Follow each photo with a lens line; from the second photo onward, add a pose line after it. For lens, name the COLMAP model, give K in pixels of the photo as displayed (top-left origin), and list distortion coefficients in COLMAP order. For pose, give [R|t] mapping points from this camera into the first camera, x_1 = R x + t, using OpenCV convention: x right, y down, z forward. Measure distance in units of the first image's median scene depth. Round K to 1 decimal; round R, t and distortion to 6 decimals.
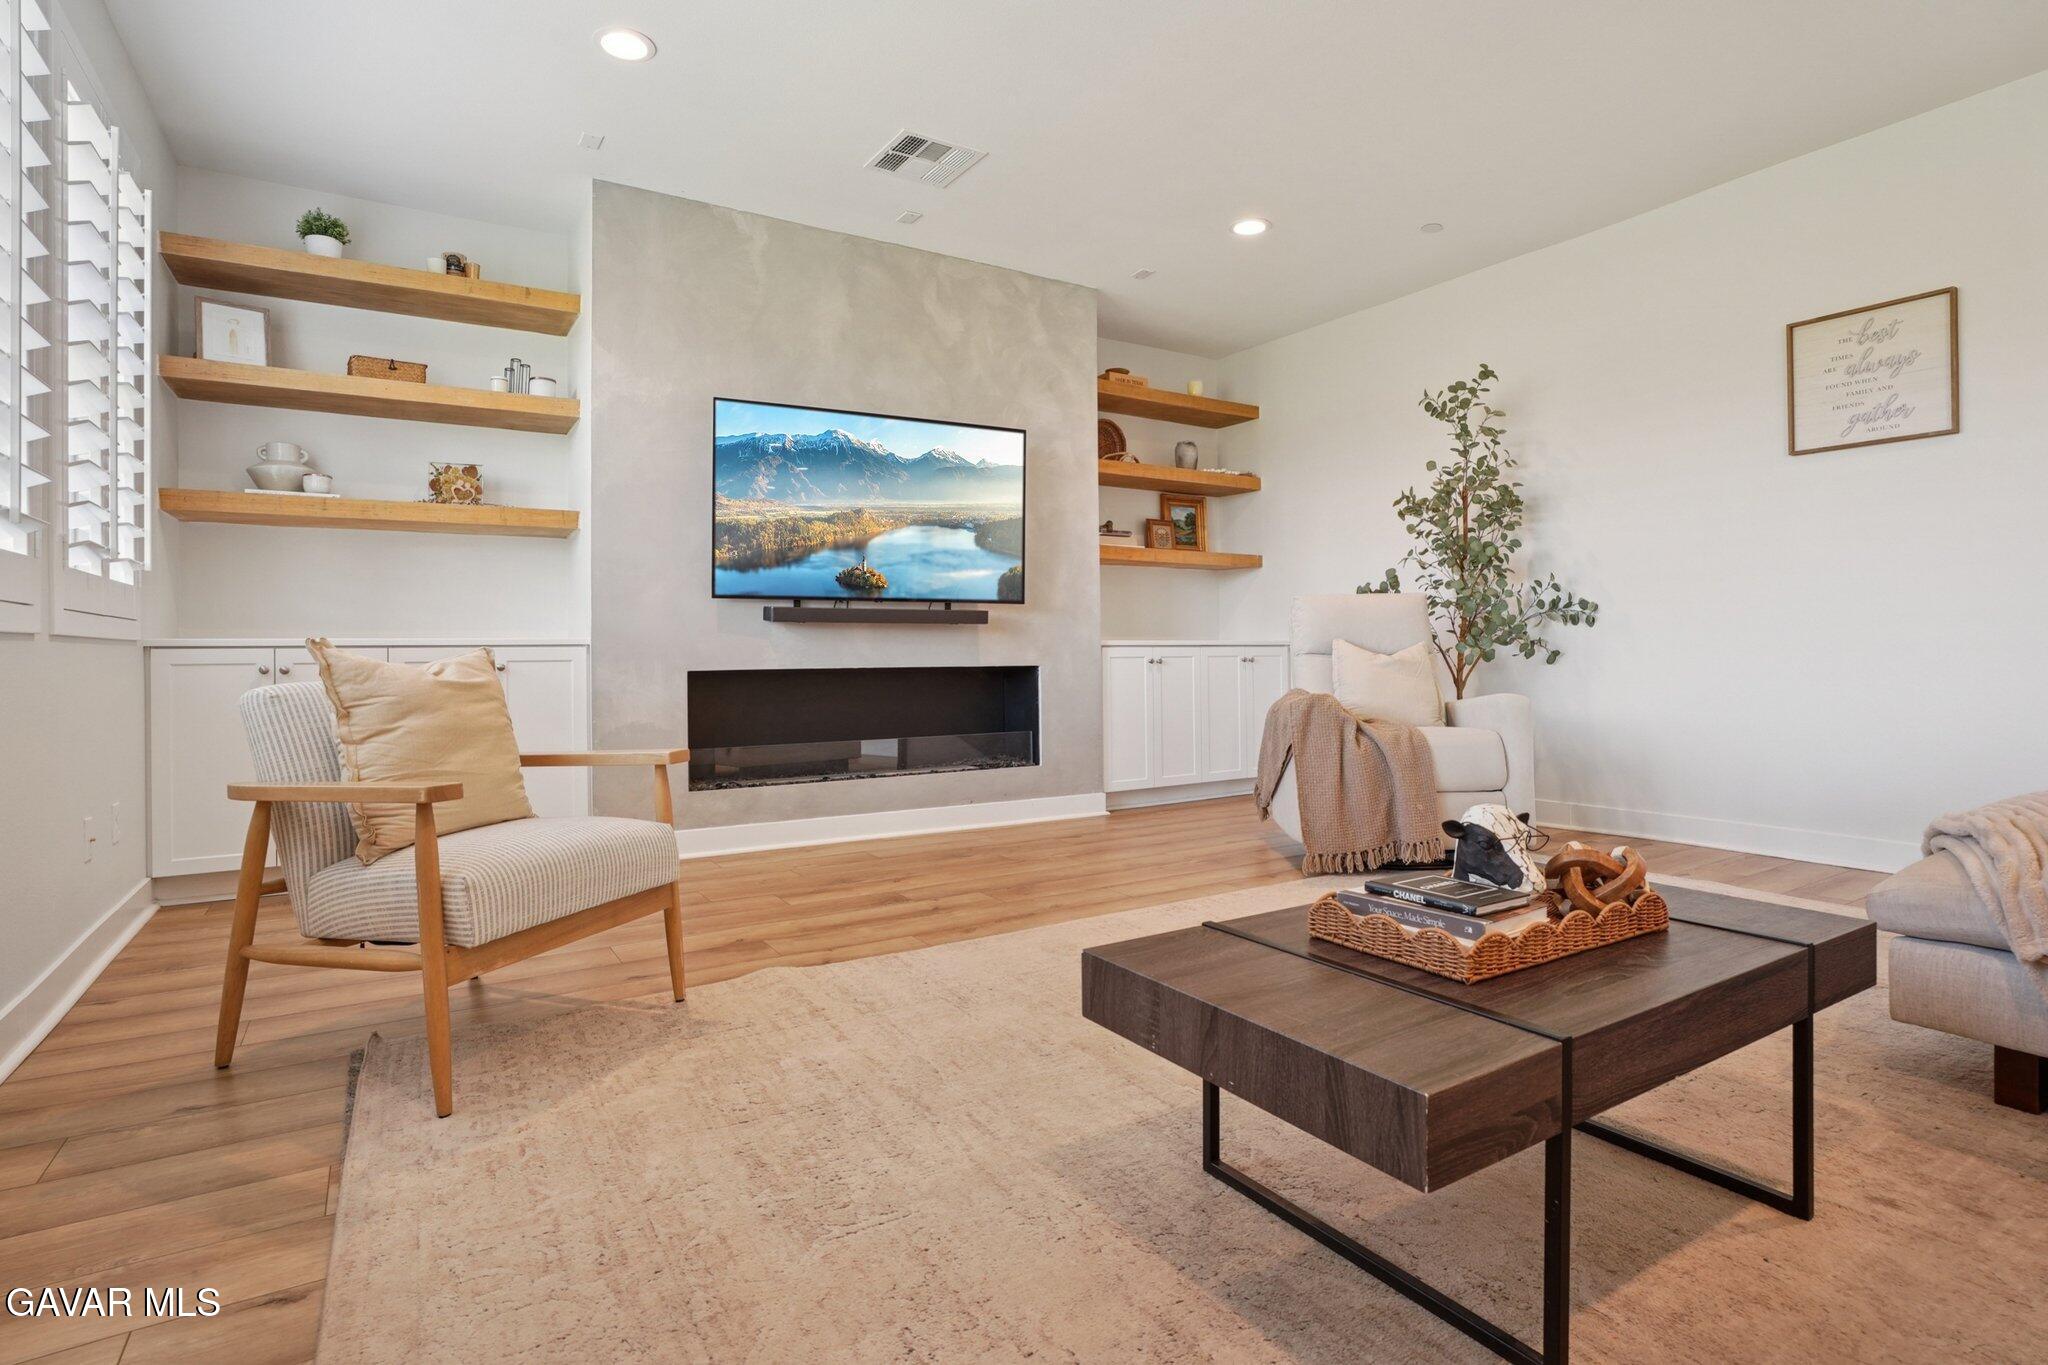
lens RADIAL K [[1049.4, 0, 1097.5], [0, 1049.4, 651.8], [0, 0, 1]] dist [-0.044867, 0.014278]
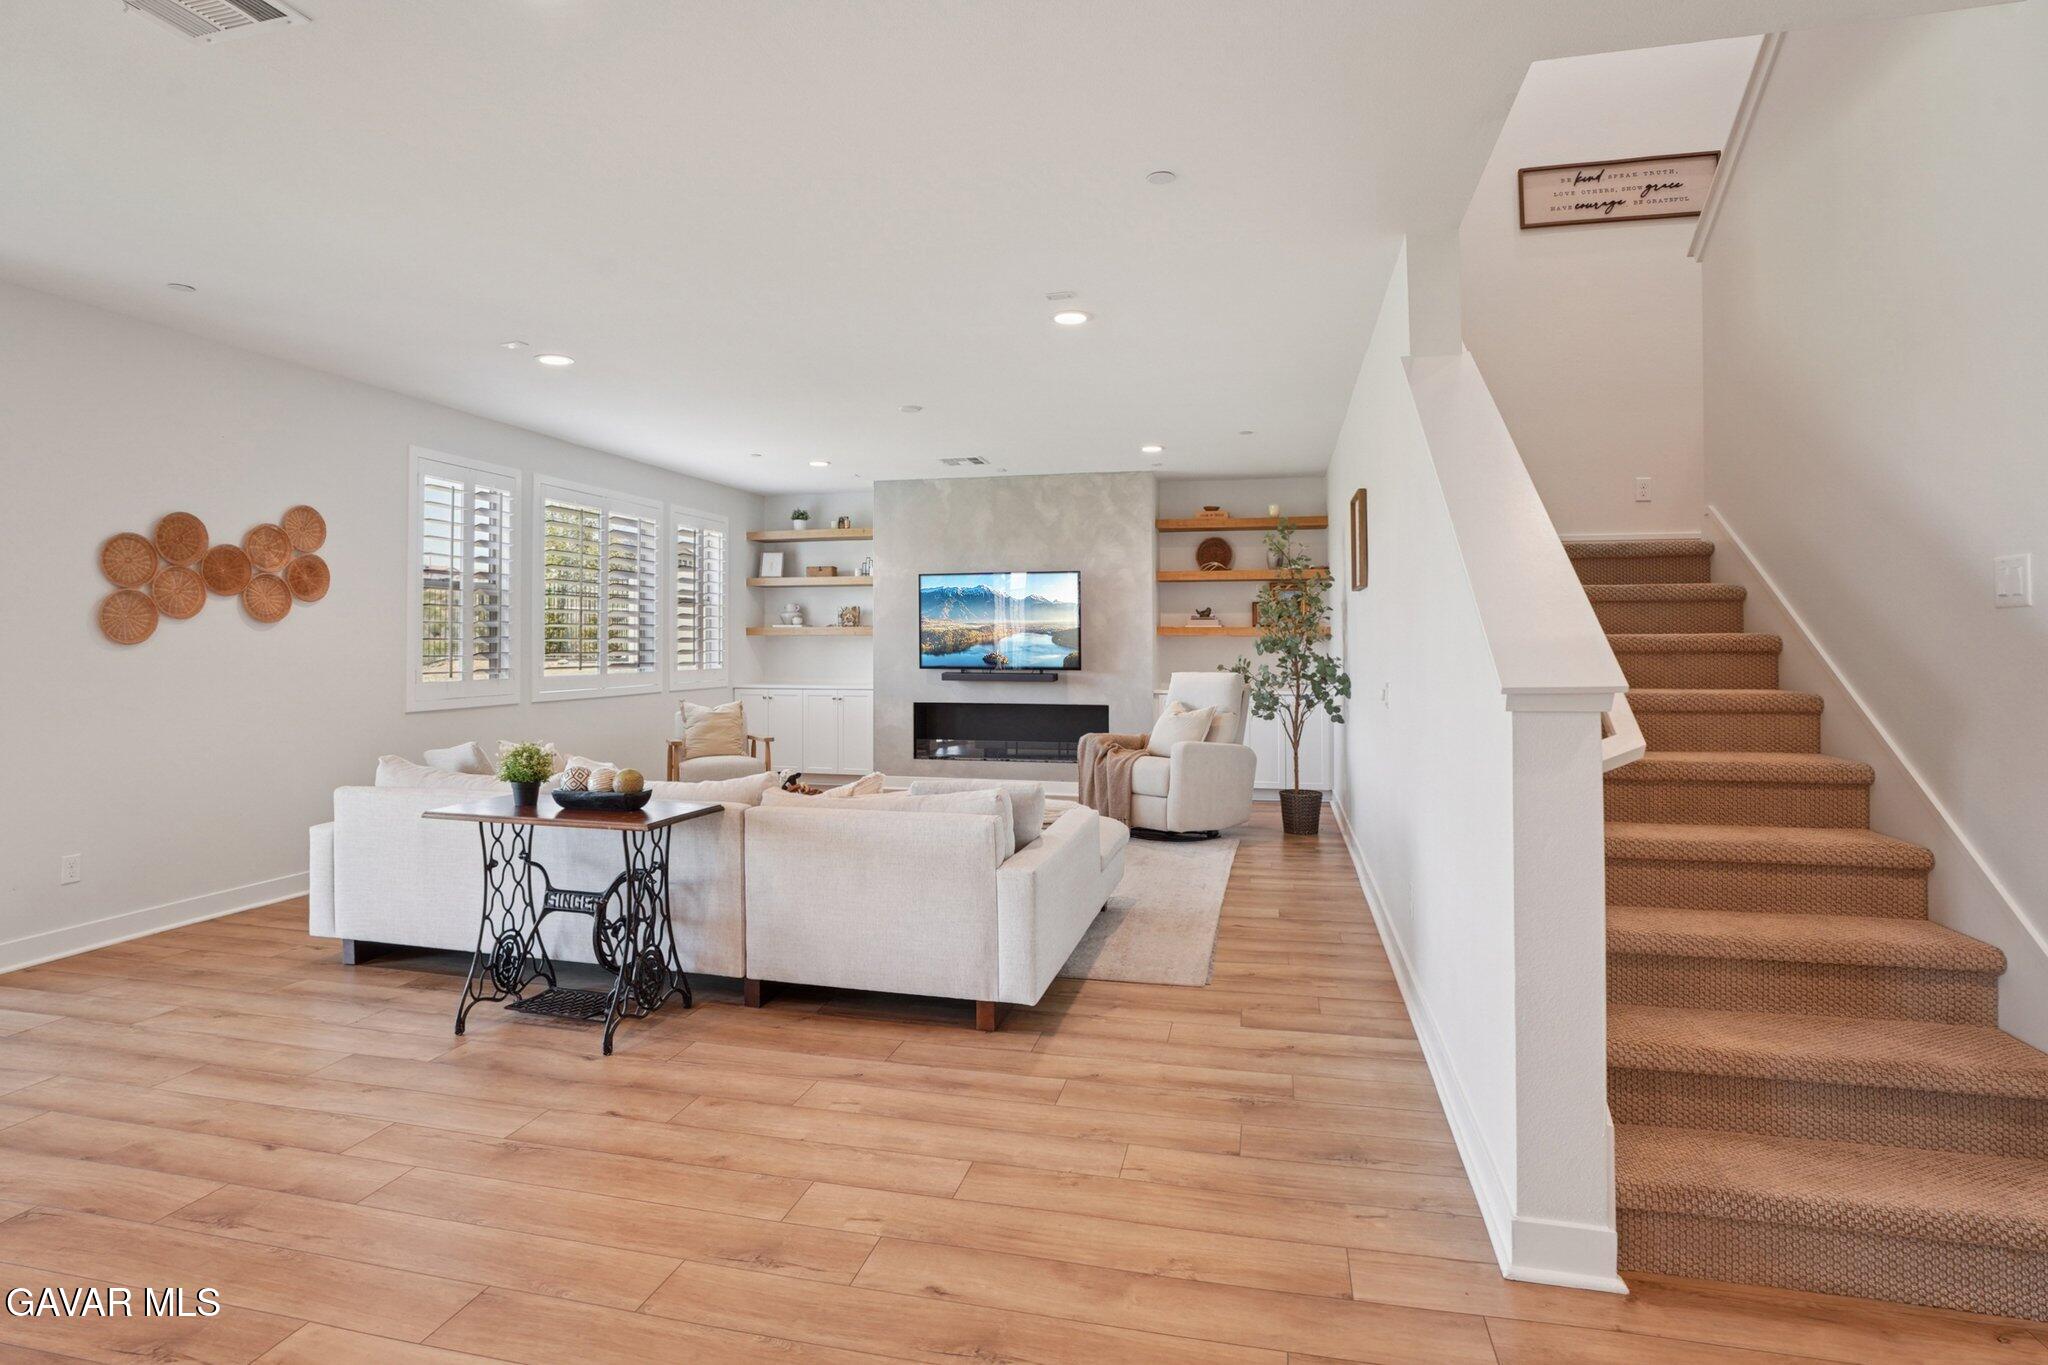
lens RADIAL K [[1048.3, 0, 1024.1], [0, 1048.3, 629.3], [0, 0, 1]] dist [-0.019702, -0.000101]
pose [[0.697329, -0.001815, -0.716748, 1.246858], [-0.008672, 0.999902, -0.010969, -0.104764], [0.716698, 0.013864, 0.697246, -0.316592]]
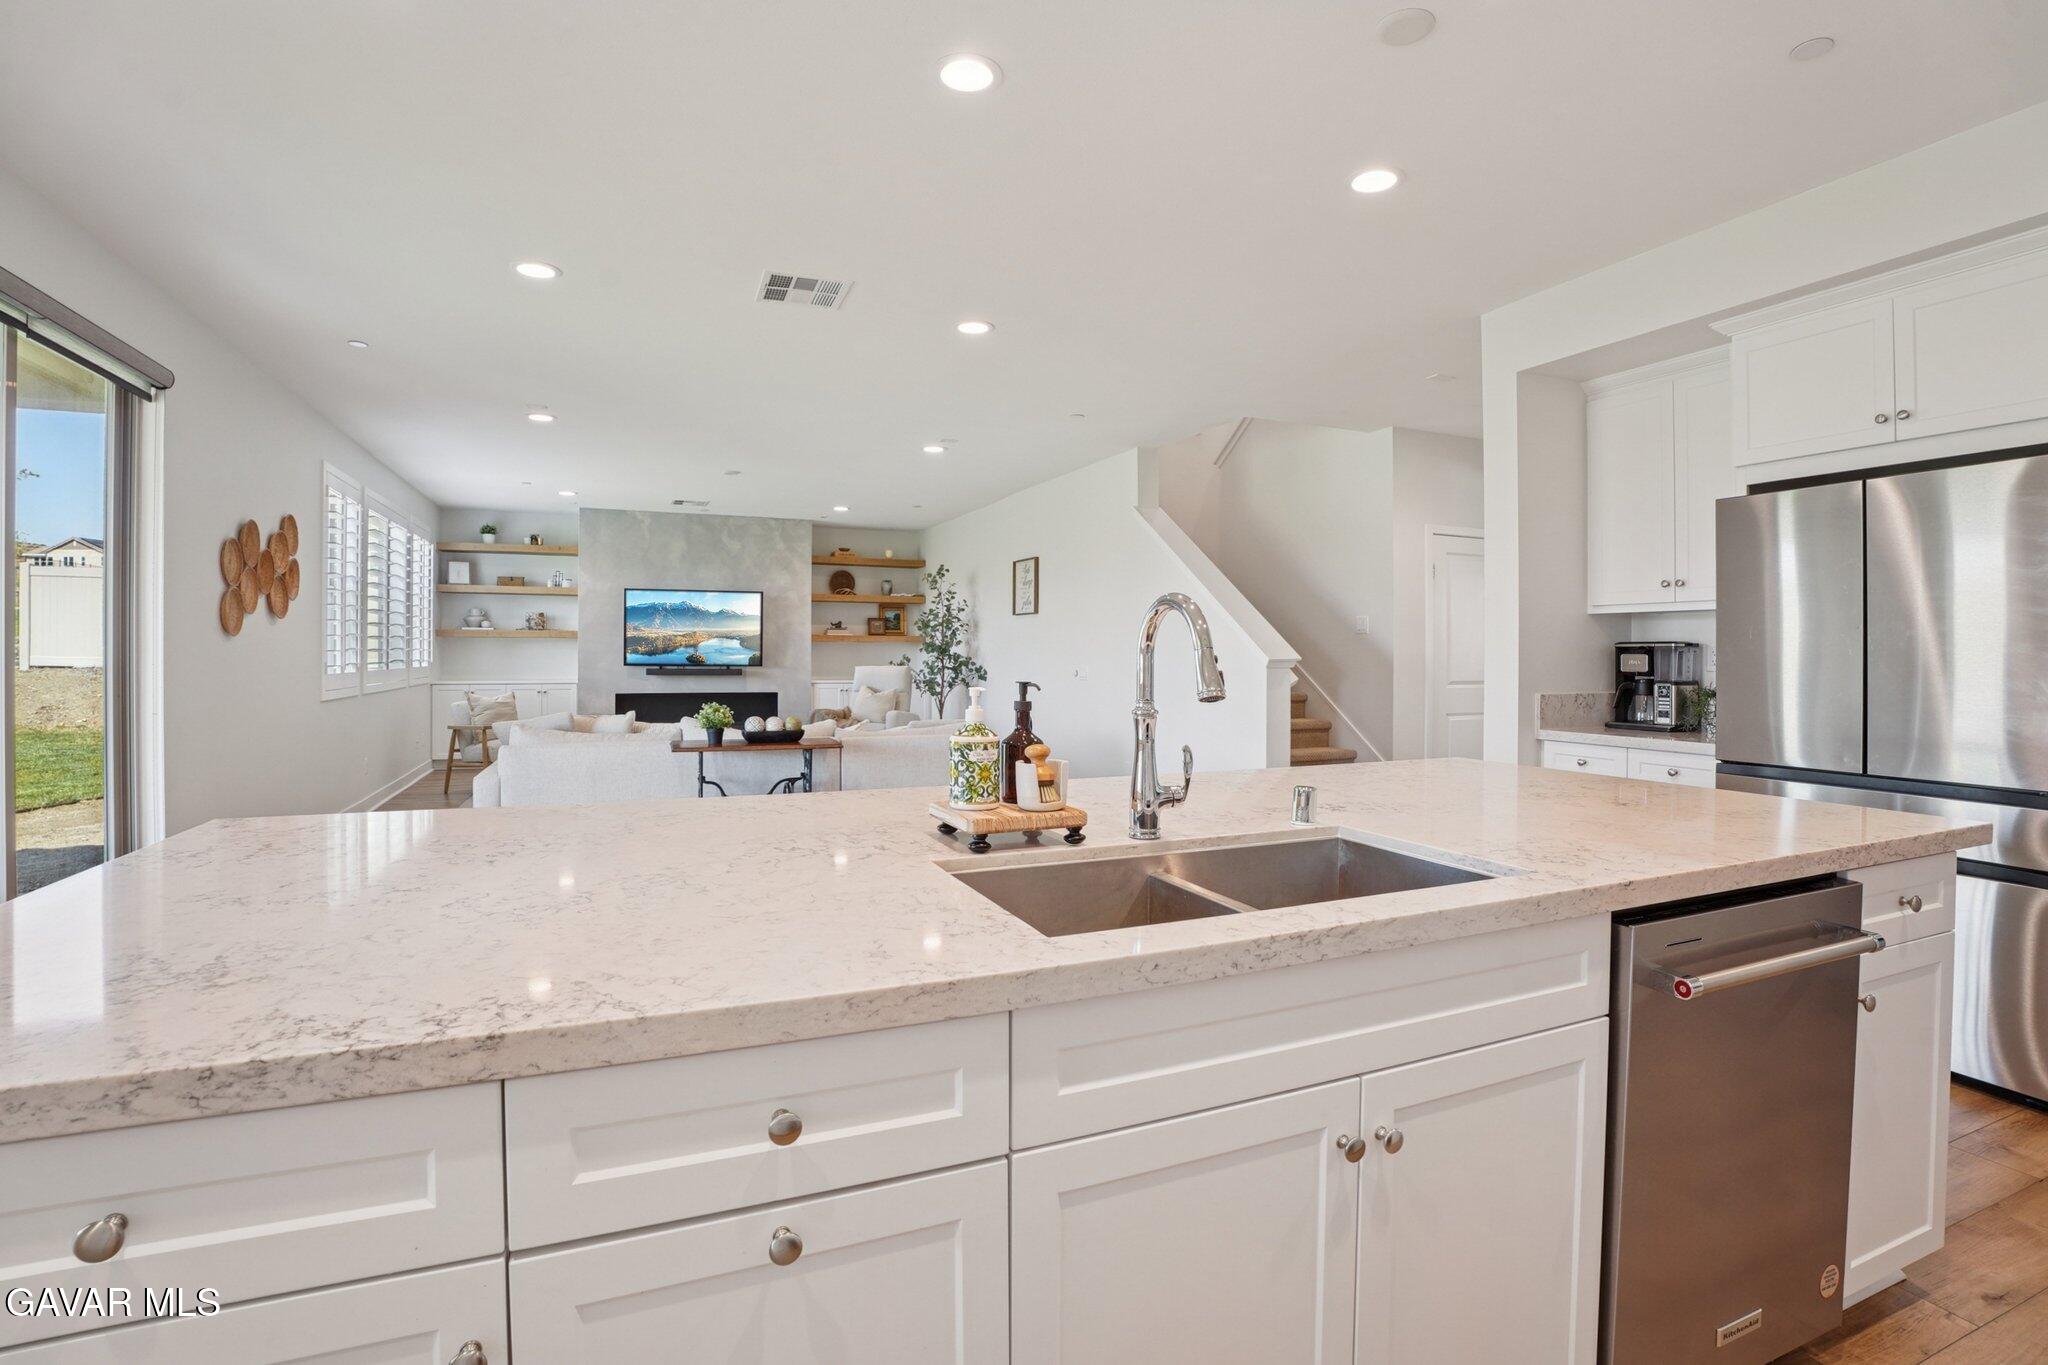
lens RADIAL K [[952.5, 0, 1015.3], [0, 952.5, 655.4], [0, 0, 1]] dist [-0.029359, -0.000648]
pose [[0.981224, 0.013133, -0.192423, 0.986570], [-0.013713, 0.999905, -0.001682, -0.083169], [0.192382, 0.004289, 0.981311, -1.064998]]
